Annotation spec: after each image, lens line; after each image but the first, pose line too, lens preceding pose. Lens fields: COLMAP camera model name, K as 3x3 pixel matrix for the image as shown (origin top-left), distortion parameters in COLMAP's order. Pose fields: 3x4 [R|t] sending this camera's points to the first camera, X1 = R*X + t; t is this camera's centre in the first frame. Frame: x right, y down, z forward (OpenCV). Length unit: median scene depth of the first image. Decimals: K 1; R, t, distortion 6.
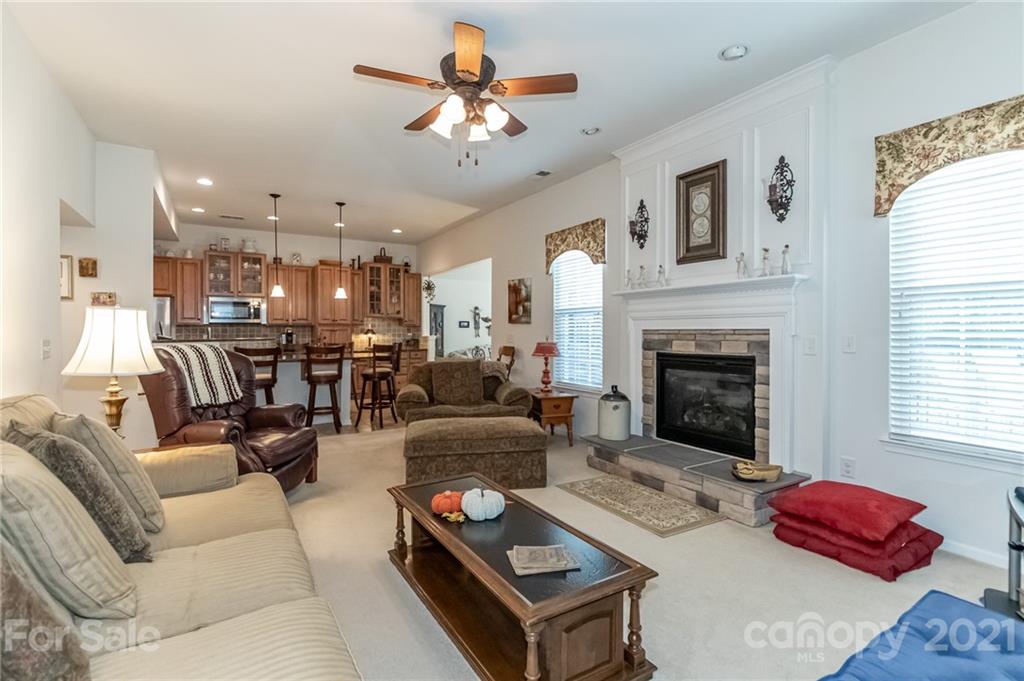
lens RADIAL K [[477.2, 0, 512.9], [0, 477.2, 334.2], [0, 0, 1]] dist [0.001695, -0.000862]
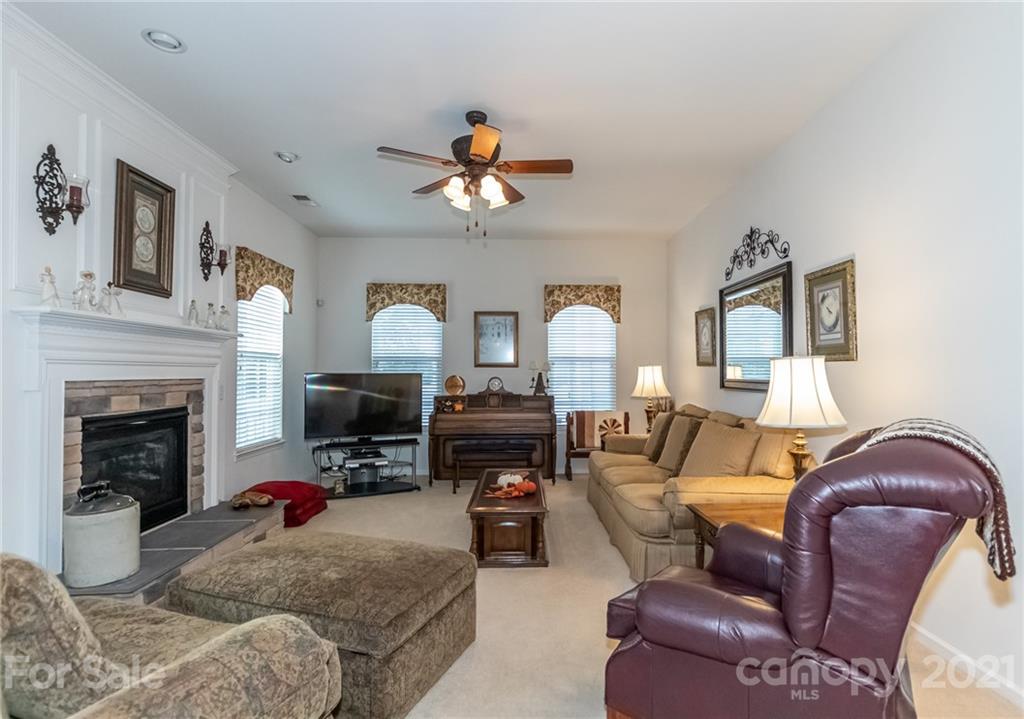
lens RADIAL K [[506.0, 0, 539.5], [0, 506.0, 358.3], [0, 0, 1]] dist [0.017849, -0.005140]
pose [[-0.876376, 0.019616, 0.481228, -0.423741], [0.010060, 0.999698, -0.022428, -0.014586], [-0.481523, -0.014815, -0.876308, 1.047502]]
